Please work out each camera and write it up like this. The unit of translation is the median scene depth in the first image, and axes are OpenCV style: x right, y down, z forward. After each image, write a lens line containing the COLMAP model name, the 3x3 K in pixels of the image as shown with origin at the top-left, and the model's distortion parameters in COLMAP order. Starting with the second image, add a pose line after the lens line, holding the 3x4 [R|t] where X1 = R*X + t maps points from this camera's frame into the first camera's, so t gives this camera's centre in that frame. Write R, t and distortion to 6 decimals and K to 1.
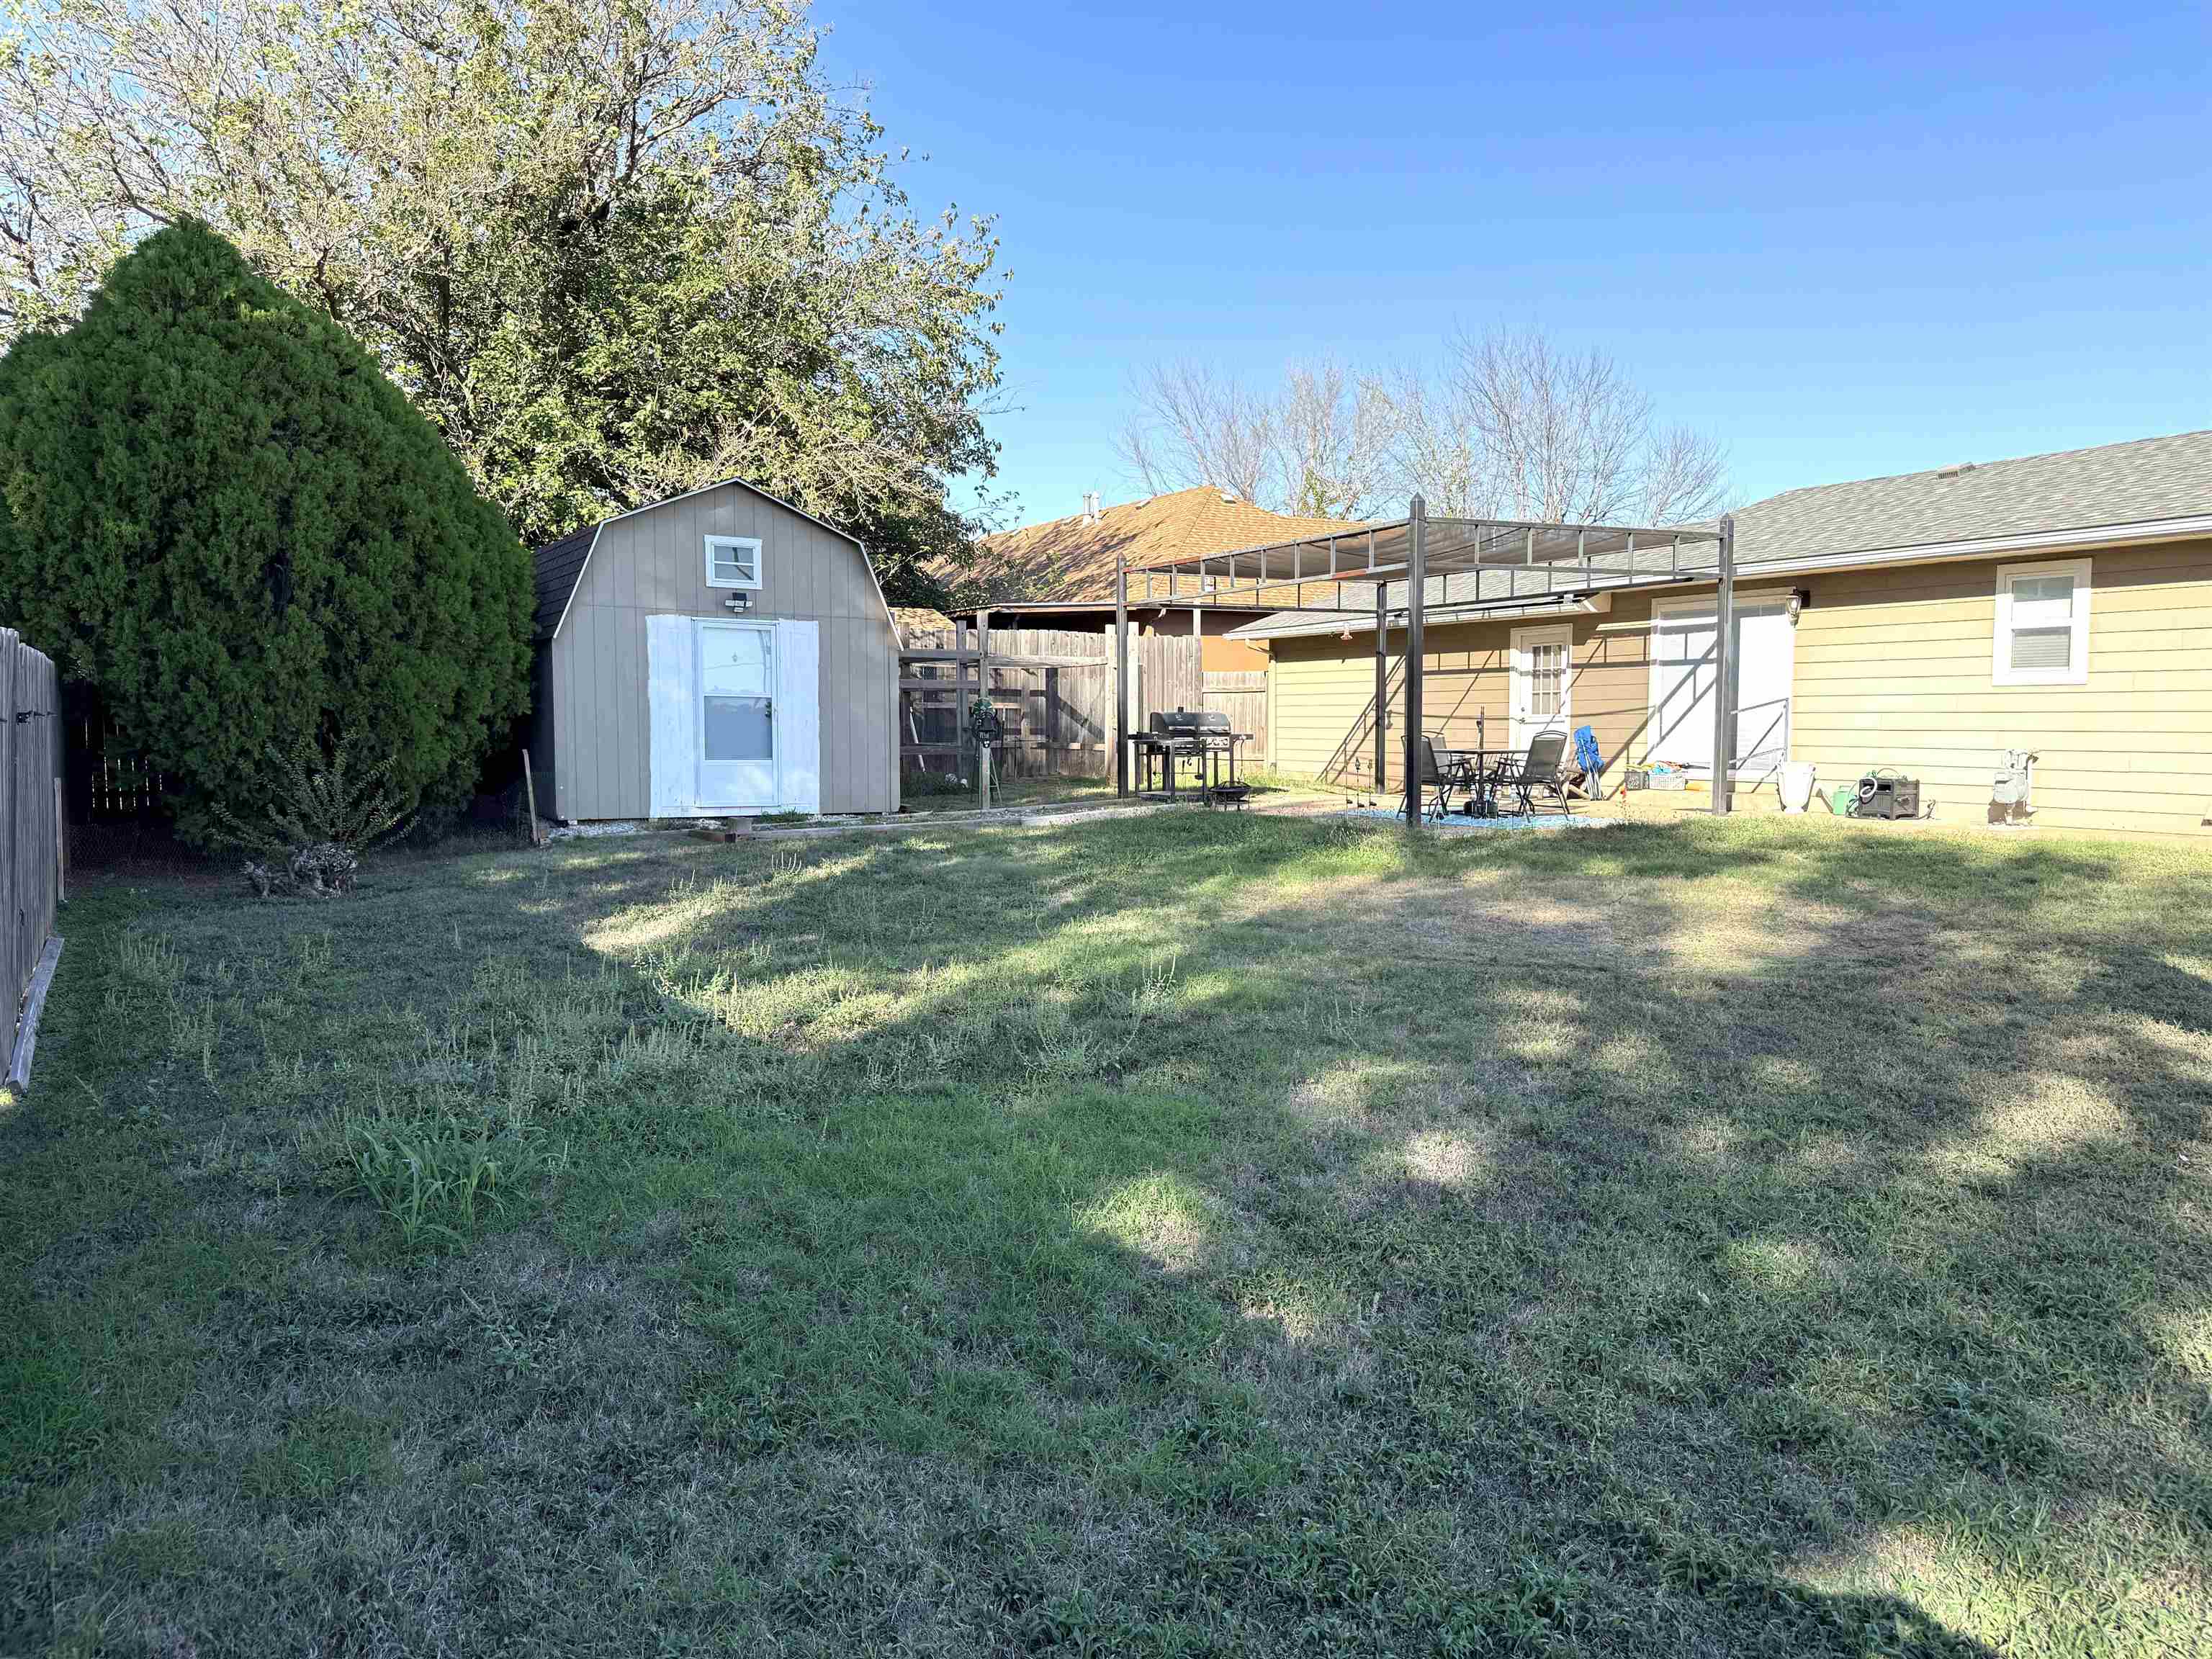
lens RADIAL K [[1552.1, 0, 1113.9], [0, 1552.1, 842.8], [0, 0, 1]] dist [0.035074, -0.038763]
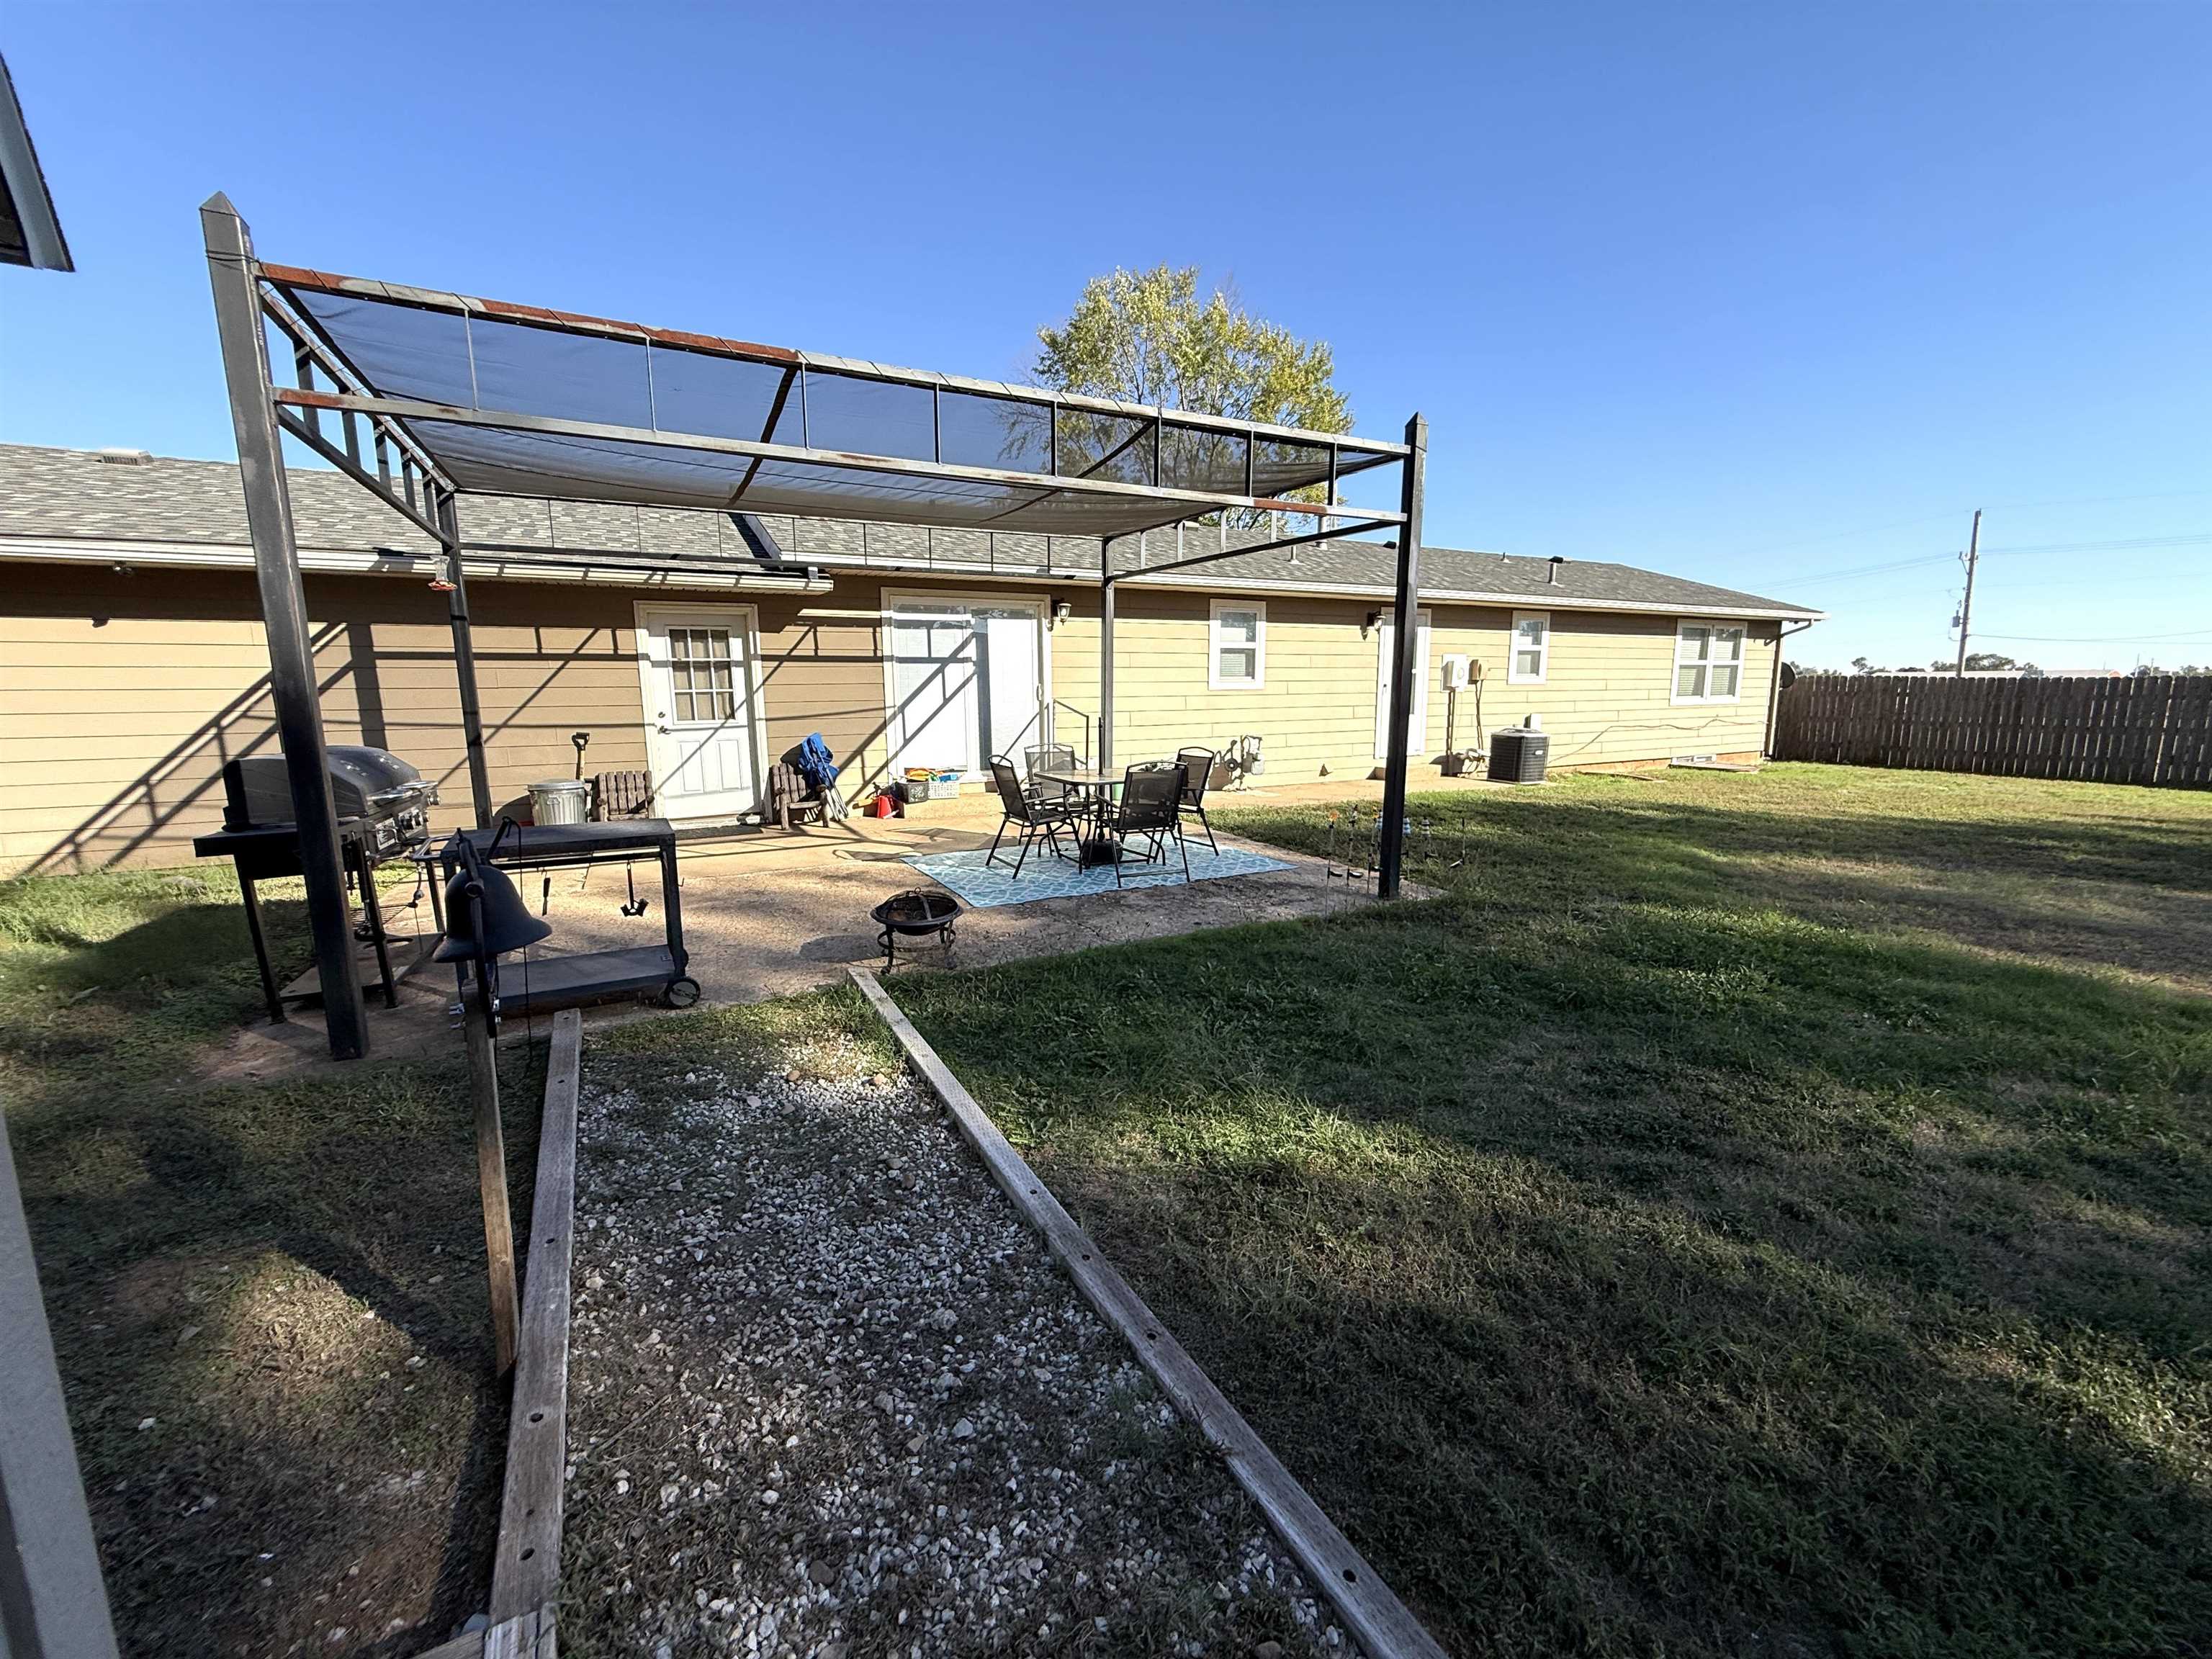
lens RADIAL K [[887.7, 0, 1106.0], [0, 887.7, 829.5], [0, 0, 1]] dist [-0.000229, -0.000172]
pose [[0.023984, -0.165921, 0.985847, -0.197393], [0.082577, 0.983090, 0.163448, -0.103738], [-0.996296, 0.077488, 0.037280, 0.973538]]
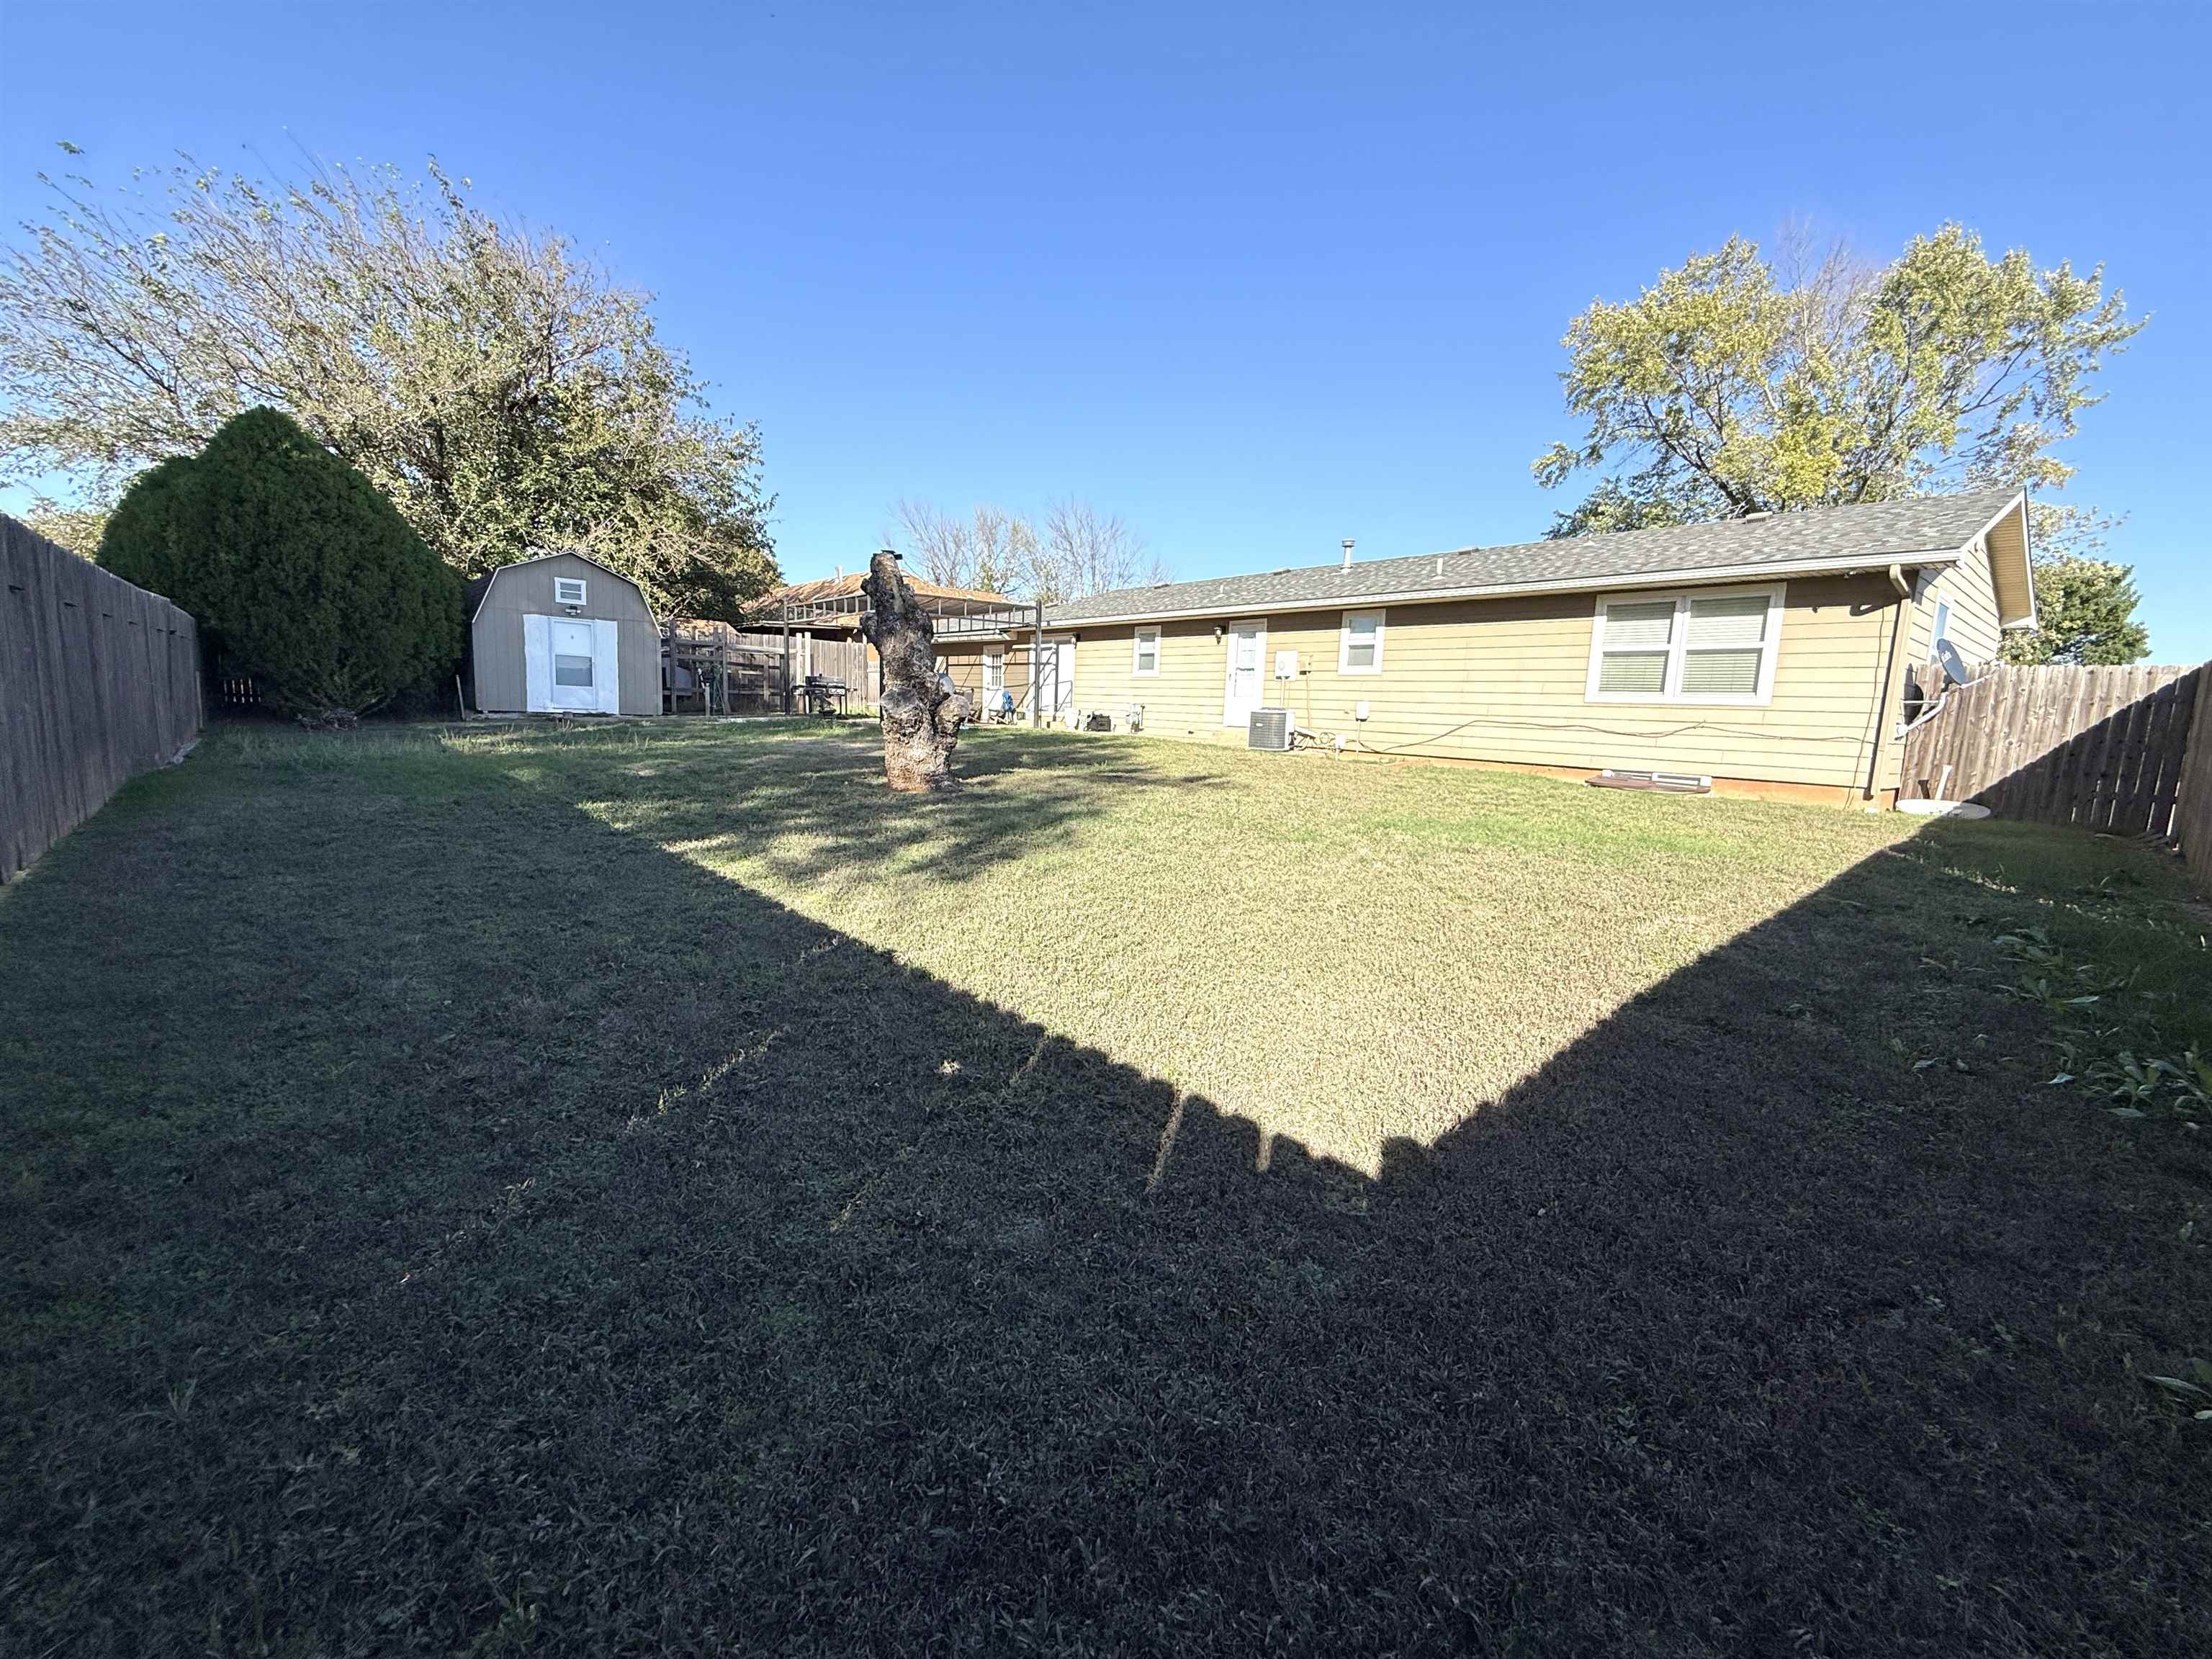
lens RADIAL K [[887.7, 0, 1106.0], [0, 887.7, 829.5], [0, 0, 1]] dist [-0.000229, -0.000172]
pose [[0.981766, 0.014109, 0.189569, 0.240013], [-0.025758, 0.997918, 0.059125, 0.051242], [-0.188340, -0.062929, 0.980086, -0.331095]]
